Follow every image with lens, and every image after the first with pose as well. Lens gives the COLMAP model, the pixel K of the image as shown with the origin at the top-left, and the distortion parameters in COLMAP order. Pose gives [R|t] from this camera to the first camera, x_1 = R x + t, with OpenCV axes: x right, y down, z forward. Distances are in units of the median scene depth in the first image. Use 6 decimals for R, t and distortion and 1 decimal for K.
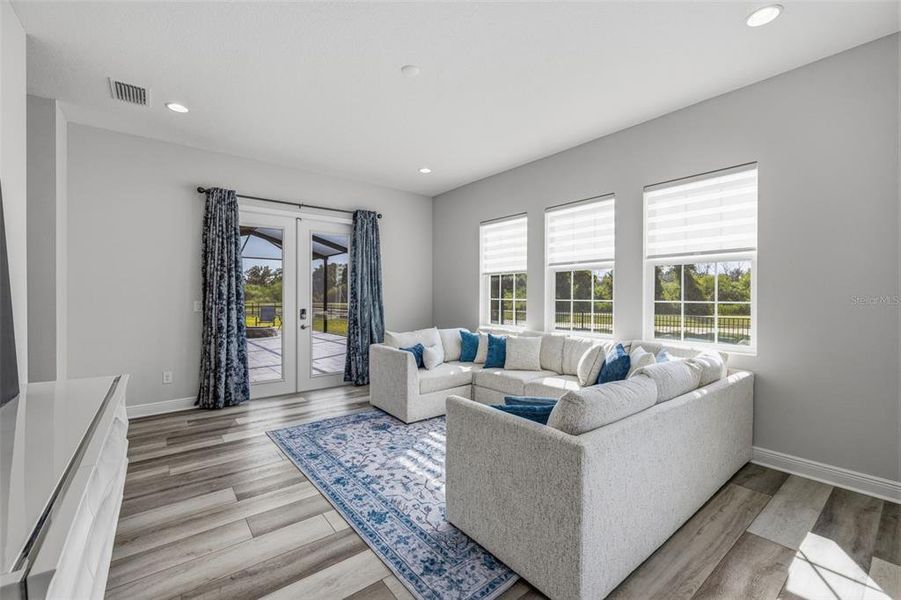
lens RADIAL K [[373.5, 0, 443.7], [0, 373.5, 299.2], [0, 0, 1]] dist [0.022426, -0.000012]
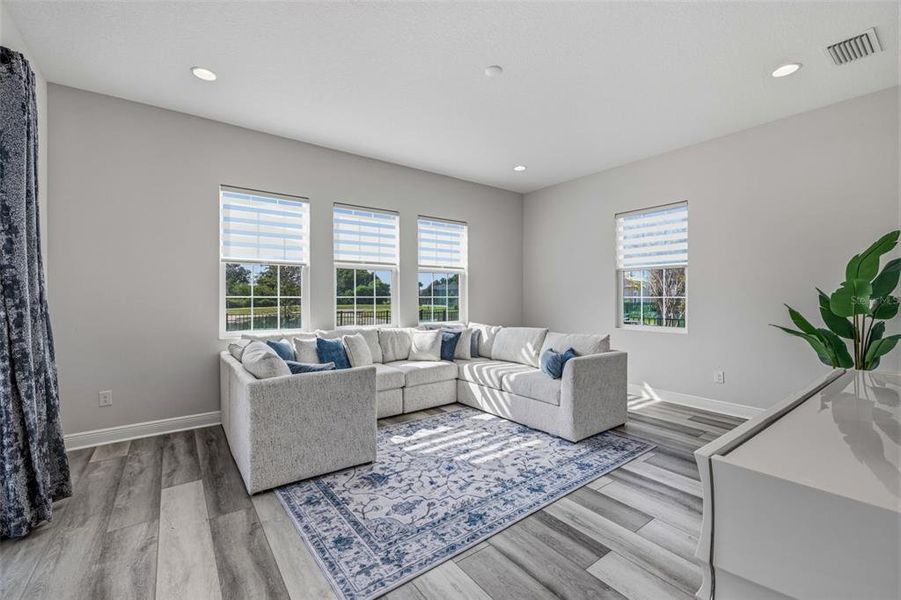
lens RADIAL K [[373.5, 0, 443.4], [0, 373.5, 299.8], [0, 0, 1]] dist [0.022426, -0.000012]
pose [[0.023027, -0.010796, 0.999677, -1.009708], [0.003900, 0.999935, 0.010709, 0.000104], [-0.999727, 0.003652, 0.023067, 1.004632]]
